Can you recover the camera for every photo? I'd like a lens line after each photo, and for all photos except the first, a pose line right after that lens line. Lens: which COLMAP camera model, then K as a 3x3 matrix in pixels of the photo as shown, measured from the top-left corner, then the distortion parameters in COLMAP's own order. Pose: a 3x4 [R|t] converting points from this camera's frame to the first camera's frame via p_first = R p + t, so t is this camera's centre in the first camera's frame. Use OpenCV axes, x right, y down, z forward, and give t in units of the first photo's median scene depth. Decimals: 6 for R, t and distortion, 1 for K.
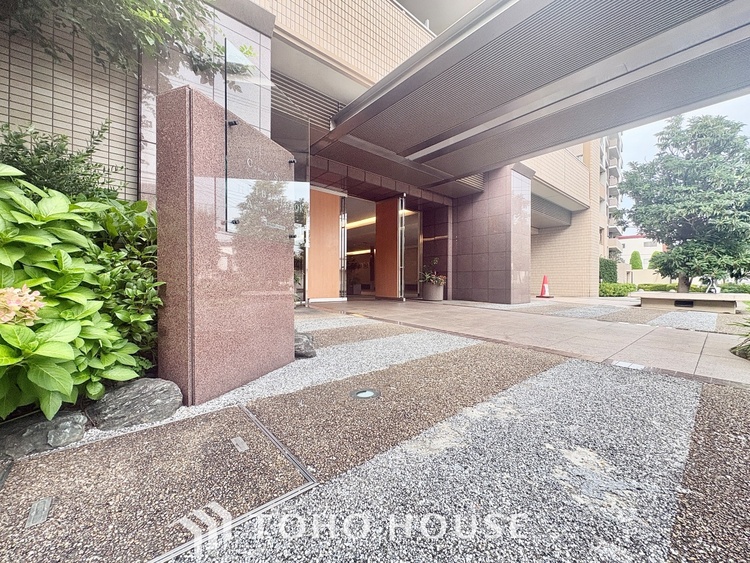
lens RADIAL K [[304.1, 0, 375.0], [0, 304.1, 281.5], [0, 0, 1]] dist [-0.000171, -0.000036]
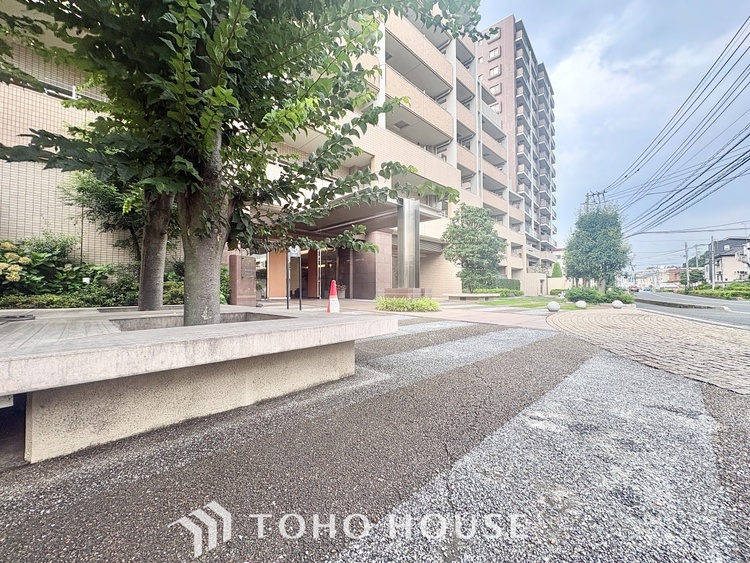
lens RADIAL K [[296.8, 0, 375.0], [0, 296.8, 281.5], [0, 0, 1]] dist [-0.000123, -0.000017]
pose [[0.998460, -0.003398, 0.055373, 0.309328], [0.004657, 0.999733, -0.022612, -0.000032], [-0.055282, 0.022835, 0.998210, -0.835538]]
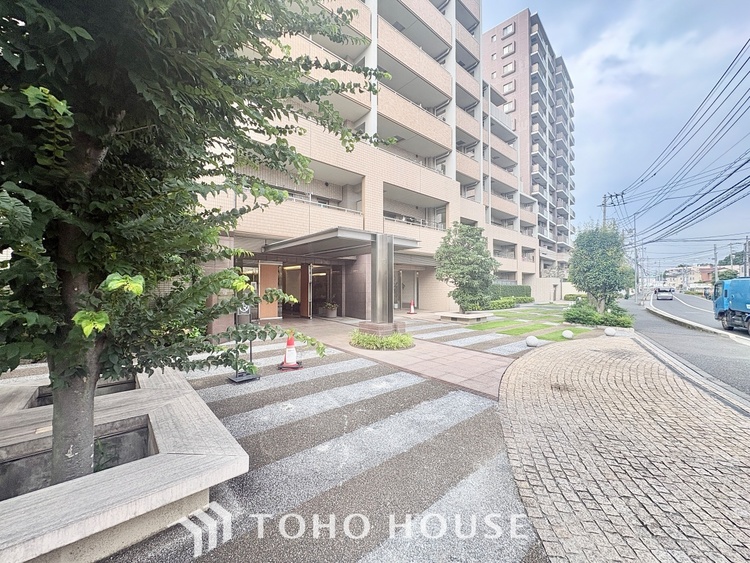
lens RADIAL K [[296.8, 0, 375.0], [0, 296.8, 281.5], [0, 0, 1]] dist [-0.000123, -0.000017]
pose [[0.999997, -0.001981, -0.001055, 0.467887], [0.001968, 0.999929, -0.011778, -0.138325], [0.001078, 0.011776, 0.999930, -0.851240]]
